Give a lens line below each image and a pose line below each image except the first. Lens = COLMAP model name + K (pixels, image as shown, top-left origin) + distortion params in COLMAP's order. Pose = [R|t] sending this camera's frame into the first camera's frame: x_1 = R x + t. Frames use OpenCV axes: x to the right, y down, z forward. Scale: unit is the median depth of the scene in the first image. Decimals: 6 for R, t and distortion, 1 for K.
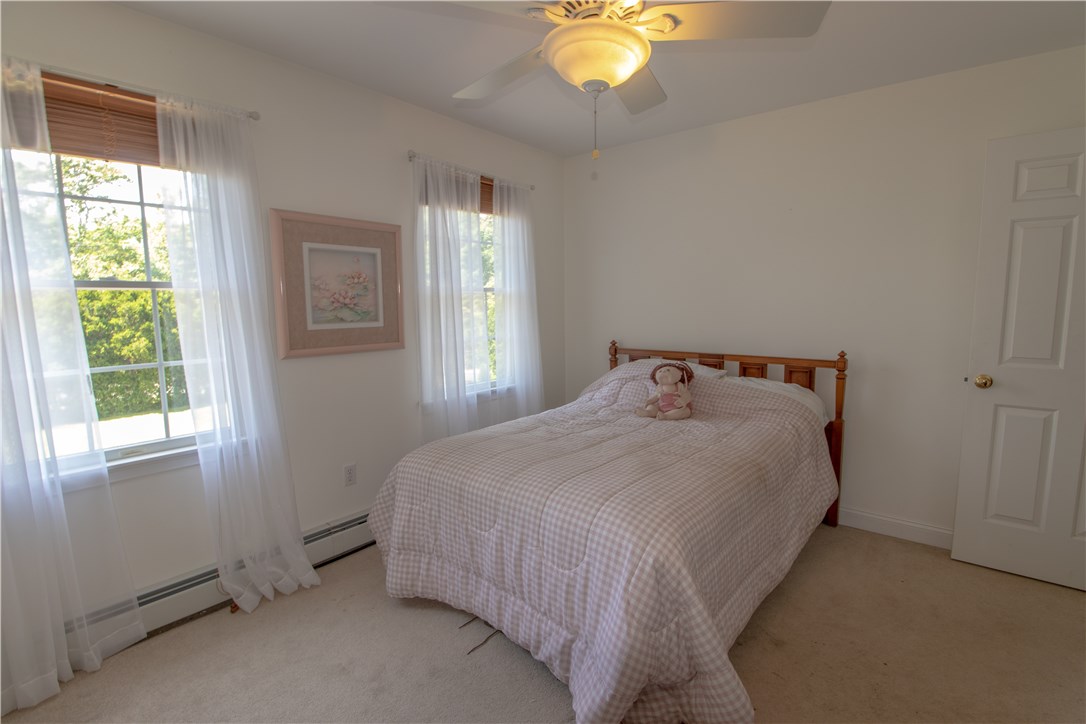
lens RADIAL K [[513.0, 0, 543.0], [0, 513.0, 362.0], [0, 0, 1]] dist [0.000125, -0.014295]
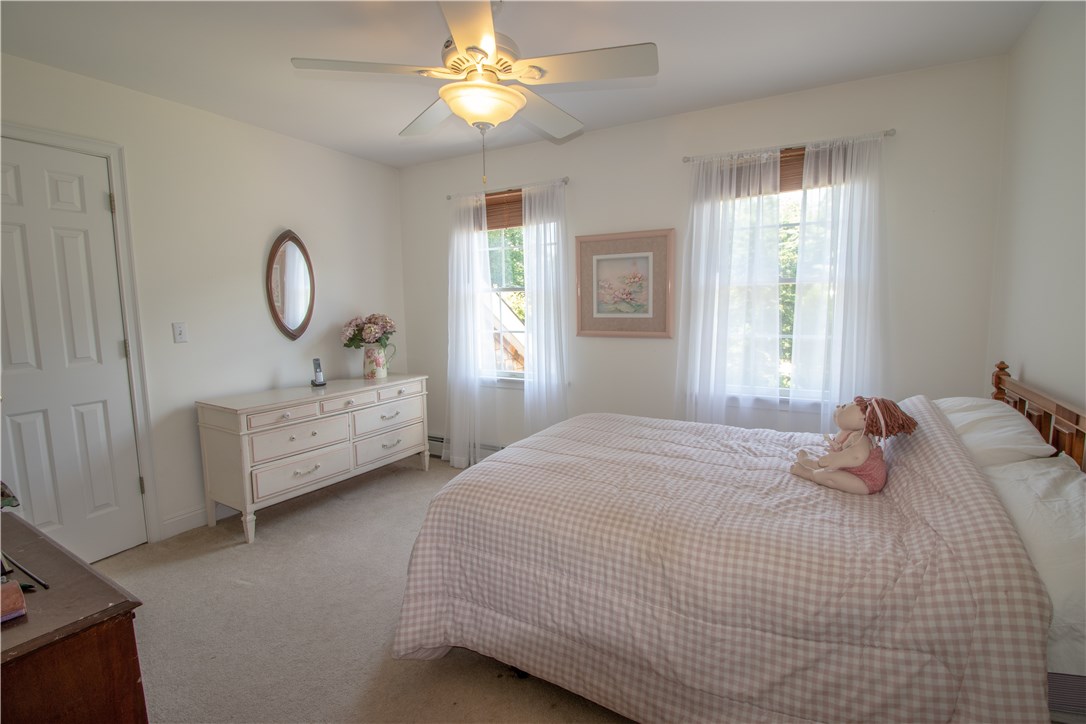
lens RADIAL K [[506.8, 0, 548.5], [0, 506.8, 358.0], [0, 0, 1]] dist [0.000677, -0.000713]
pose [[0.162670, 0.109787, -0.980554, 0.840051], [-0.105838, 0.989998, 0.093286, -0.064015], [0.980988, 0.088605, 0.172662, 0.600686]]
